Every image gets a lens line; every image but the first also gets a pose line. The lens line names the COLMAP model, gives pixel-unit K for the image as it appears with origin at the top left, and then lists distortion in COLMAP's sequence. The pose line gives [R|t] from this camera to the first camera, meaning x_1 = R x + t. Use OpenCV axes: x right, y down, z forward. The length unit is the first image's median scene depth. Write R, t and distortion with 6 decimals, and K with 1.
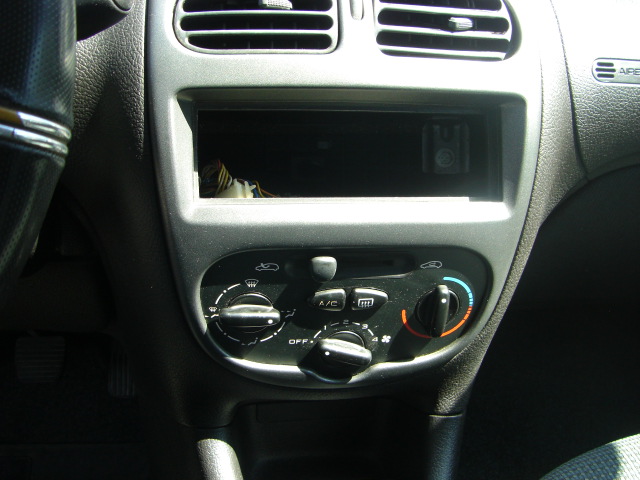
lens RADIAL K [[728.2, 0, 317.5], [0, 728.2, 240.7], [0, 0, 1]] dist [-0.143584, 0.000000]
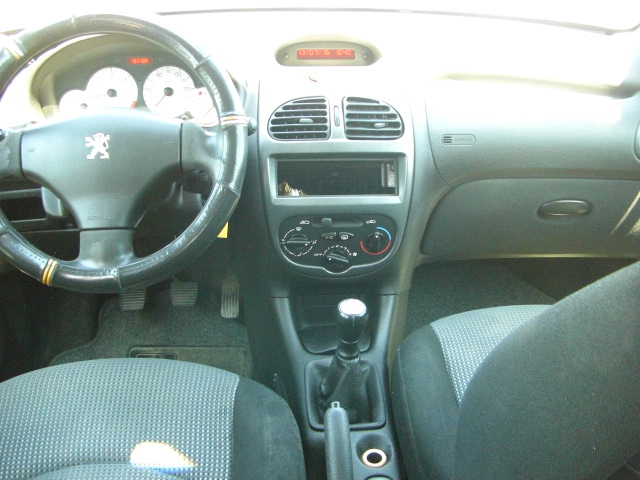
lens RADIAL K [[728.2, 0, 306.8], [0, 728.2, 234.8], [0, 0, 1]] dist [-0.143584, 0.000000]
pose [[0.994971, -0.009243, -0.099736, 0.204496], [0.004443, 0.998826, -0.048246, 0.214031], [0.100065, 0.047560, 0.993844, -1.619458]]
